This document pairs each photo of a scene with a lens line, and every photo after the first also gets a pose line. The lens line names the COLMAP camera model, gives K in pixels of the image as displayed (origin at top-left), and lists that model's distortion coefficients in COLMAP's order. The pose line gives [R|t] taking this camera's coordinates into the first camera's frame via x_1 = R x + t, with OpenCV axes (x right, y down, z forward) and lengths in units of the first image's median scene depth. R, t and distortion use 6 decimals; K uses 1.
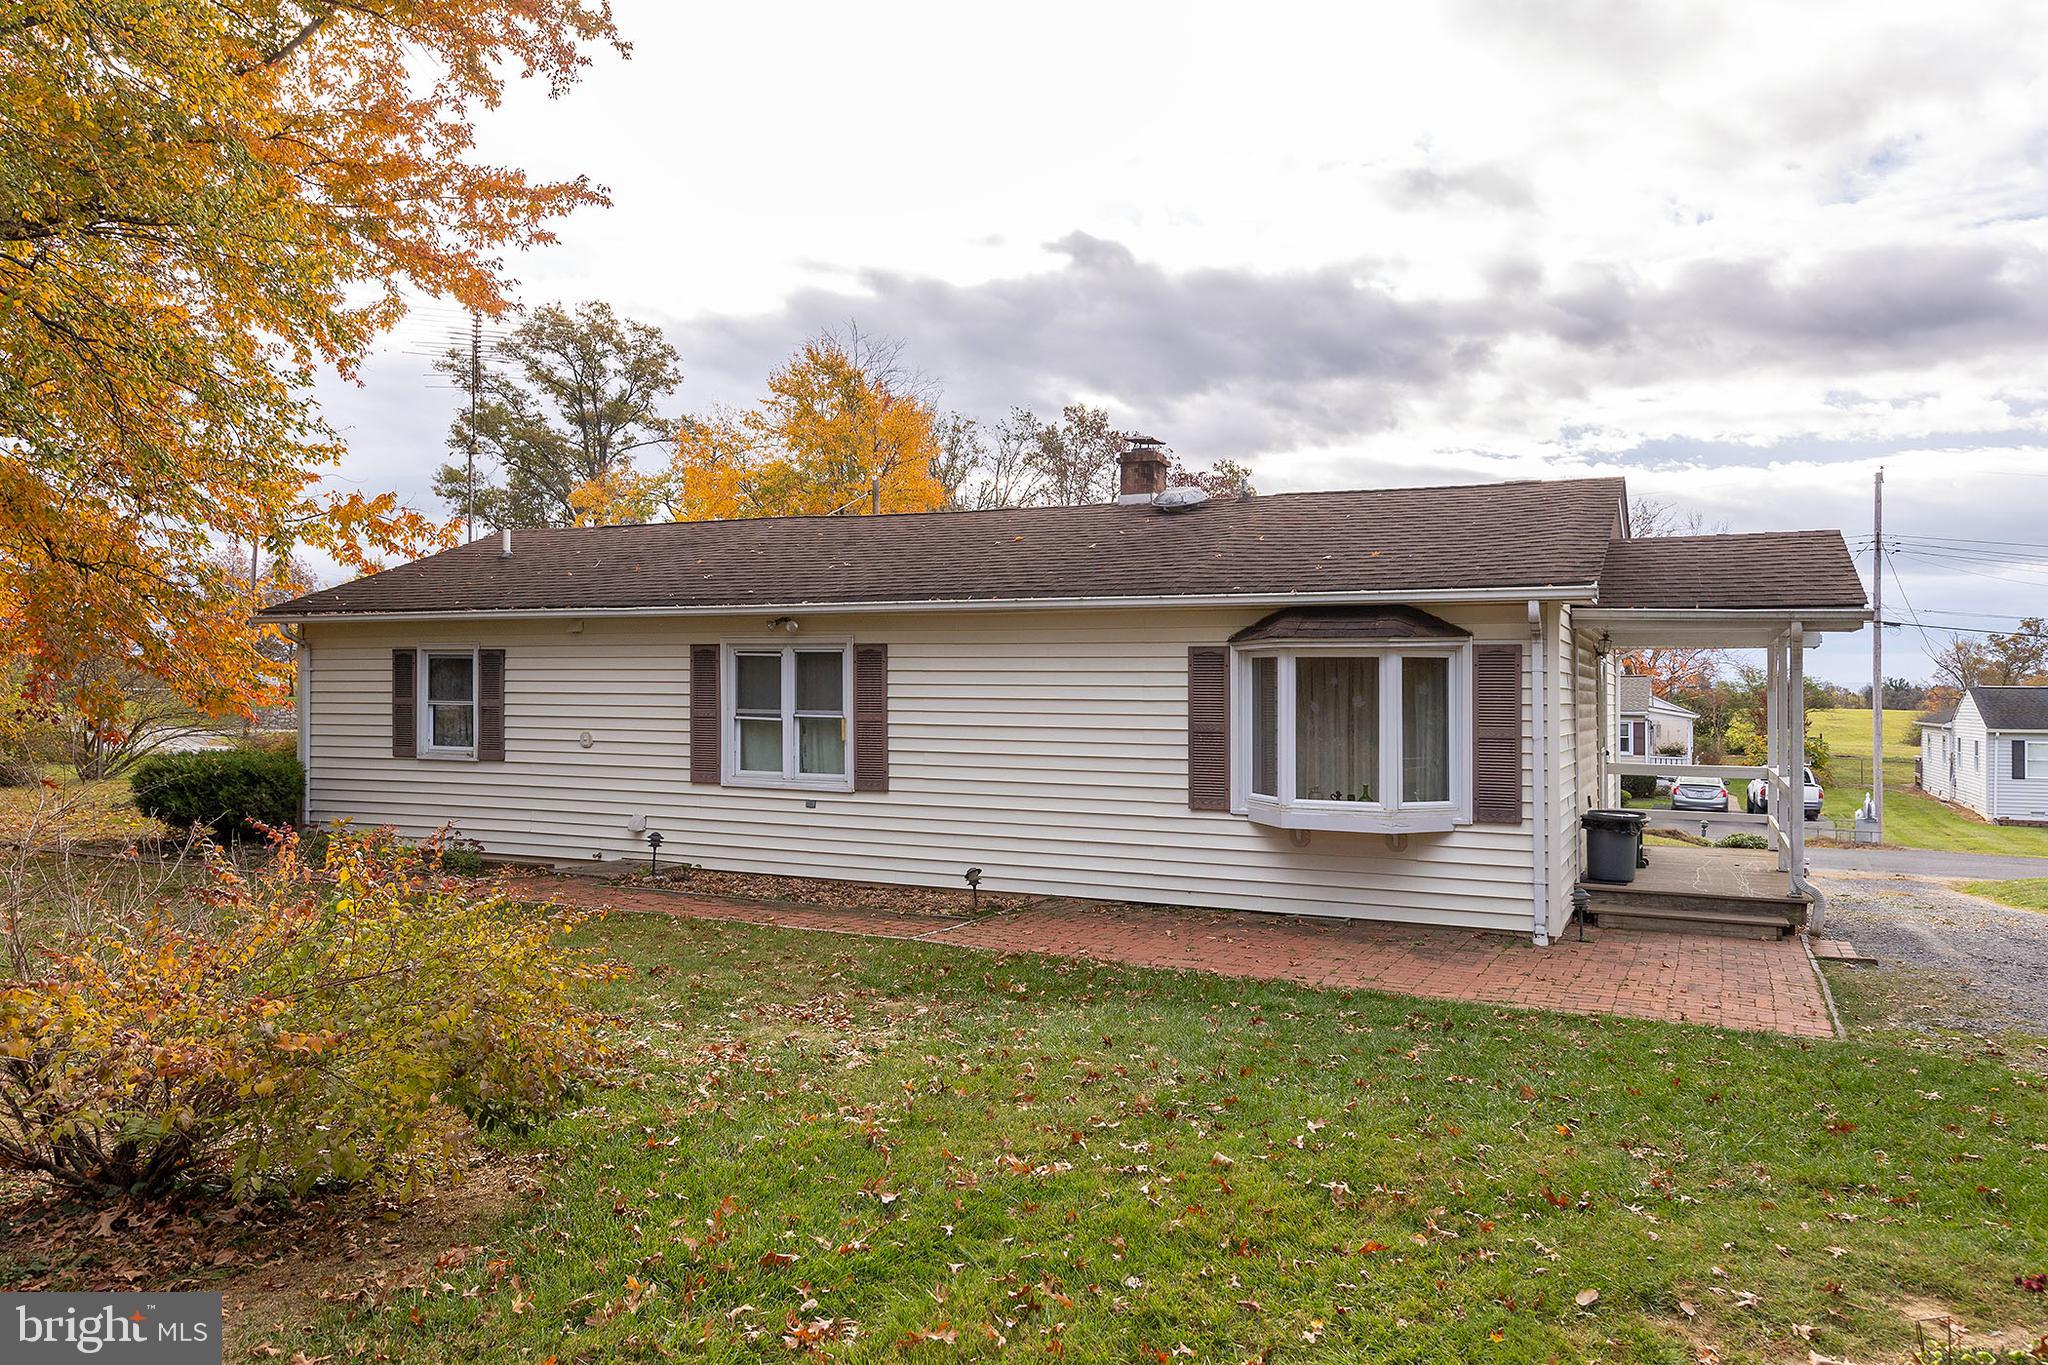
lens RADIAL K [[1391.0, 0, 1023.6], [0, 1391.0, 681.7], [0, 0, 1]] dist [-0.000477, -0.003150]
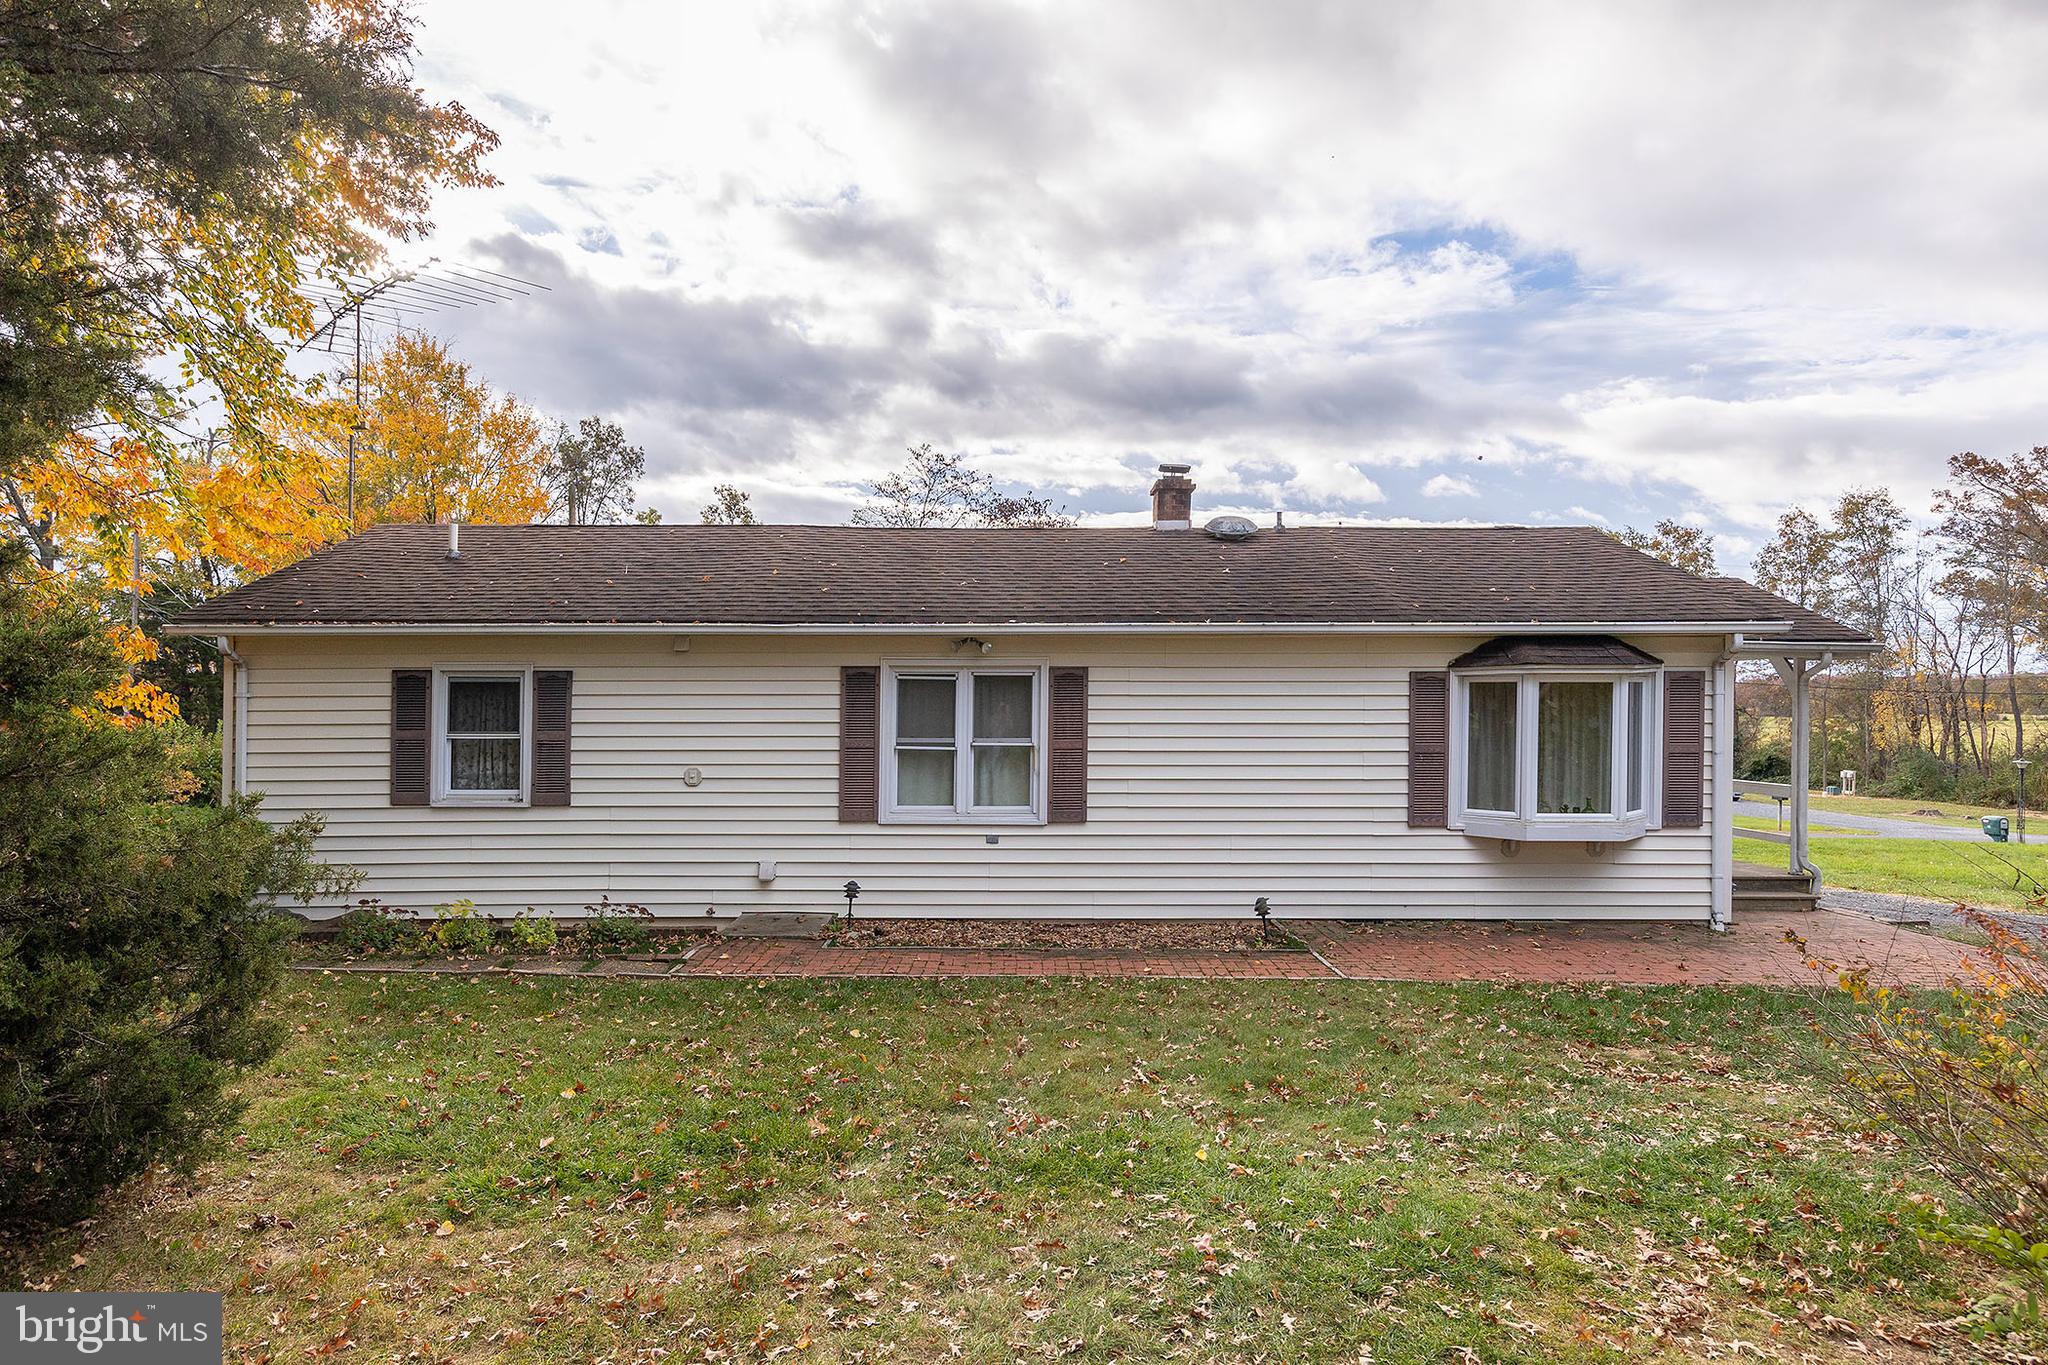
lens RADIAL K [[1324.8, 0, 1013.0], [0, 1324.8, 722.5], [0, 0, 1]] dist [0.007036, -0.001805]
pose [[0.911109, -0.012551, 0.411975, -0.499054], [0.005118, 0.999804, 0.019140, -0.006703], [-0.412134, -0.015330, 0.910994, 0.190219]]
